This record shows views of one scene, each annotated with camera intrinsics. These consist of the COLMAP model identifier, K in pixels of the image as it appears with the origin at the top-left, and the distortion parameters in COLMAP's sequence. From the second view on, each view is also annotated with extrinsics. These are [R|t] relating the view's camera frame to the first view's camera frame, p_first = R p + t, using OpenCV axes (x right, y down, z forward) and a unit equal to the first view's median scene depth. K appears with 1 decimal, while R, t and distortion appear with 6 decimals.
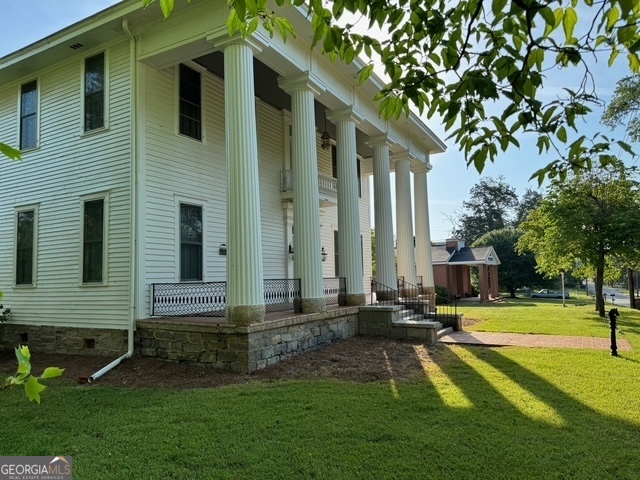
lens RADIAL K [[450.9, 0, 321.4], [0, 450.9, 242.9], [0, 0, 1]] dist [-0.000493, -0.013285]
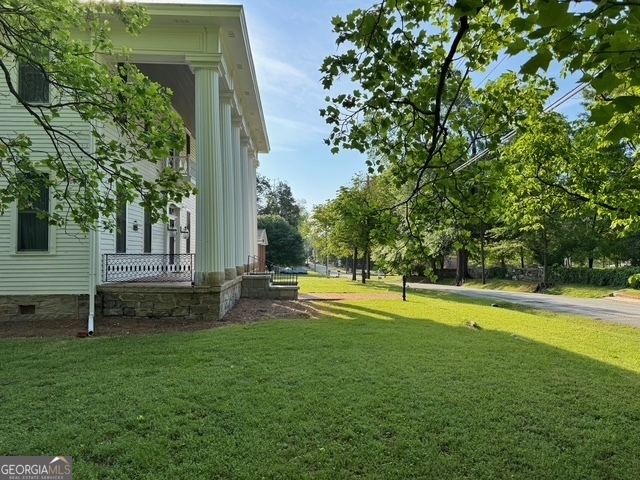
lens RADIAL K [[450.9, 0, 317.9], [0, 450.9, 238.3], [0, 0, 1]] dist [-0.000493, -0.013285]
pose [[0.830237, 0.042559, 0.555783, -0.544925], [-0.065055, 0.997665, 0.020784, -0.007721], [-0.553601, -0.053412, 0.831068, -0.237097]]
